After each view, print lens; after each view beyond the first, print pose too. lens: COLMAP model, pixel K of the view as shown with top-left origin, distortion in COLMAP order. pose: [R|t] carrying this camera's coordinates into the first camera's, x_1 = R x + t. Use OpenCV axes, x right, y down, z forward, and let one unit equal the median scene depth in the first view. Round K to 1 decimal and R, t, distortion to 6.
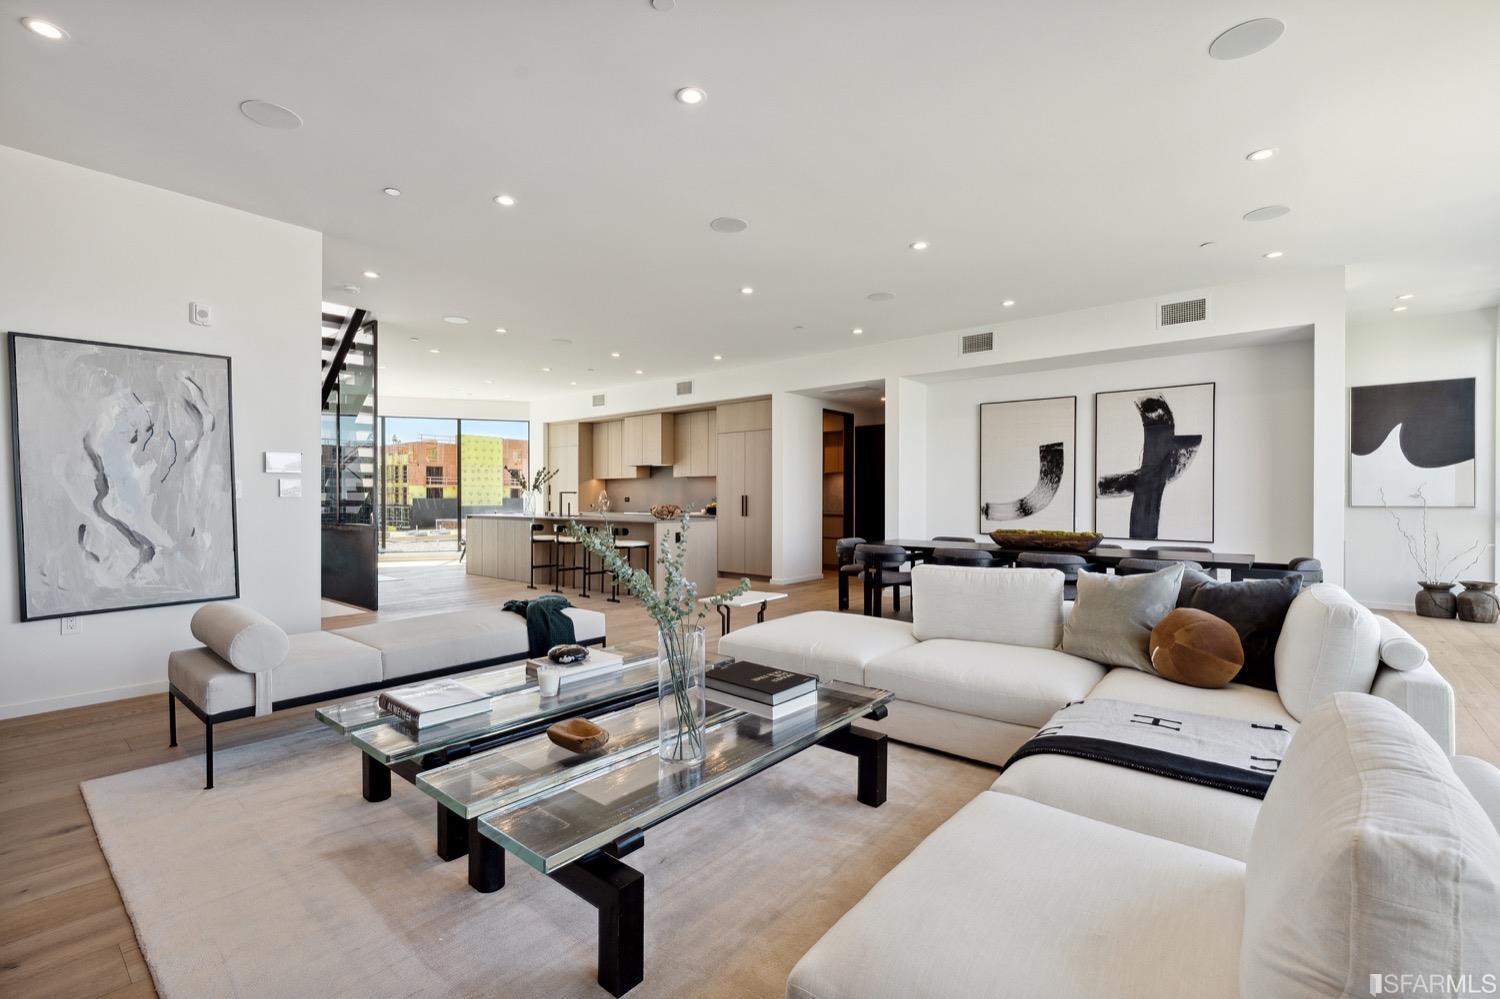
lens RADIAL K [[654.5, 0, 750.0], [0, 654.5, 499.5], [0, 0, 1]] dist [0.000675, 0.000214]
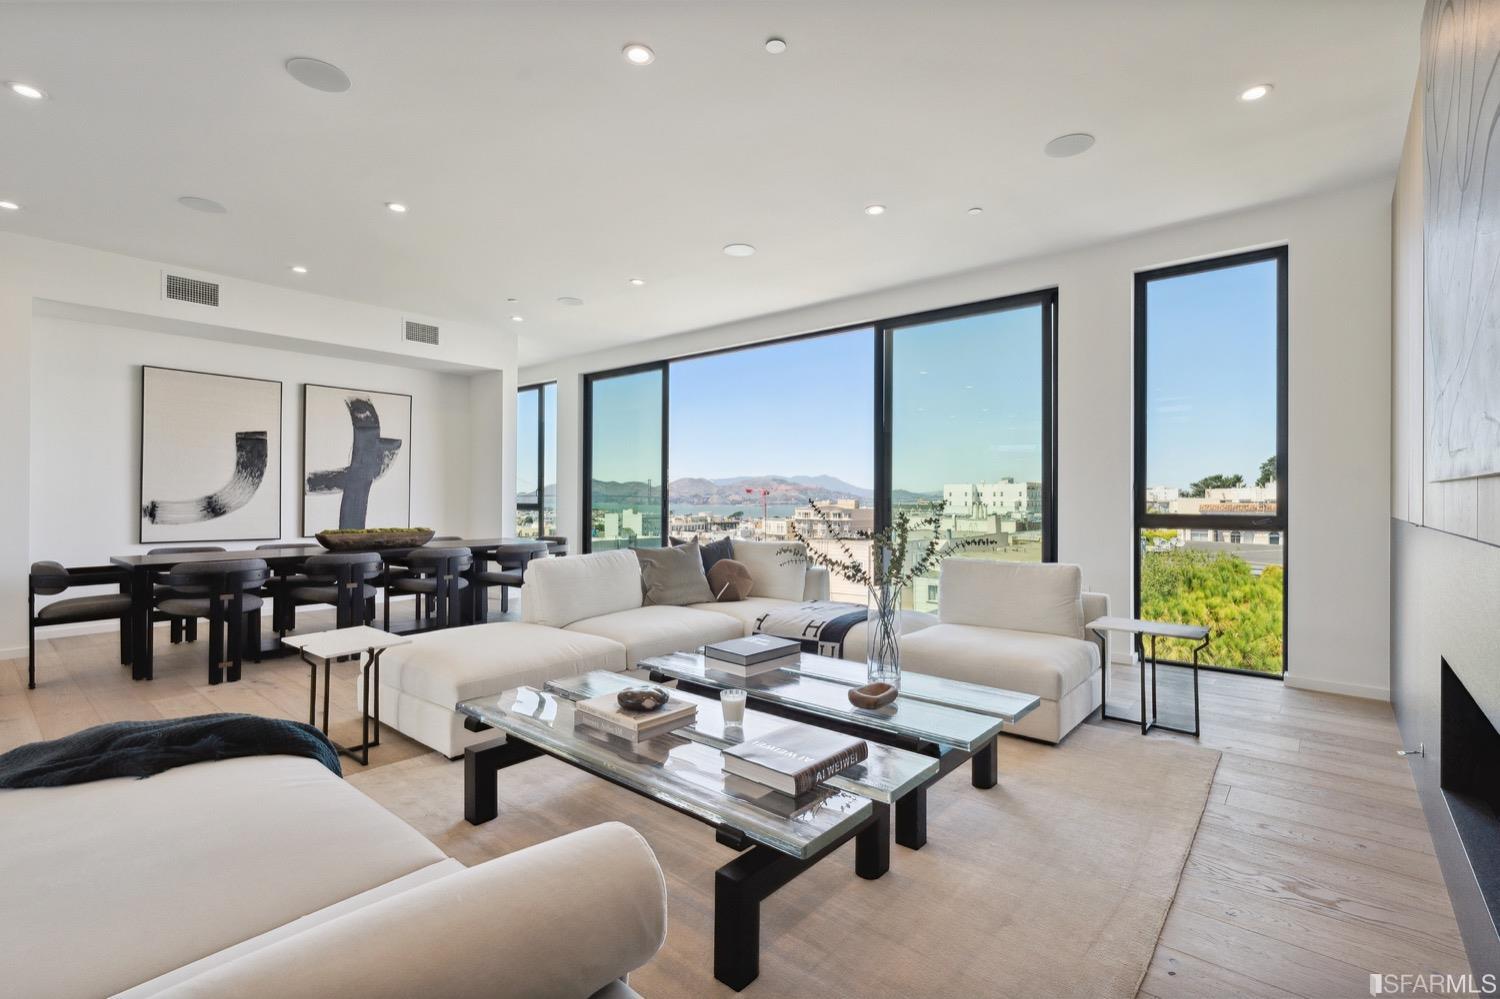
lens RADIAL K [[686.3, 0, 750.0], [0, 686.3, 499.5], [0, 0, 1]] dist [-0.008760, -0.000119]
pose [[0.007203, -0.002019, 0.999972, -0.470387], [0.000805, 0.999998, 0.002013, 0.003035], [-0.999974, 0.000790, 0.007205, 0.369667]]
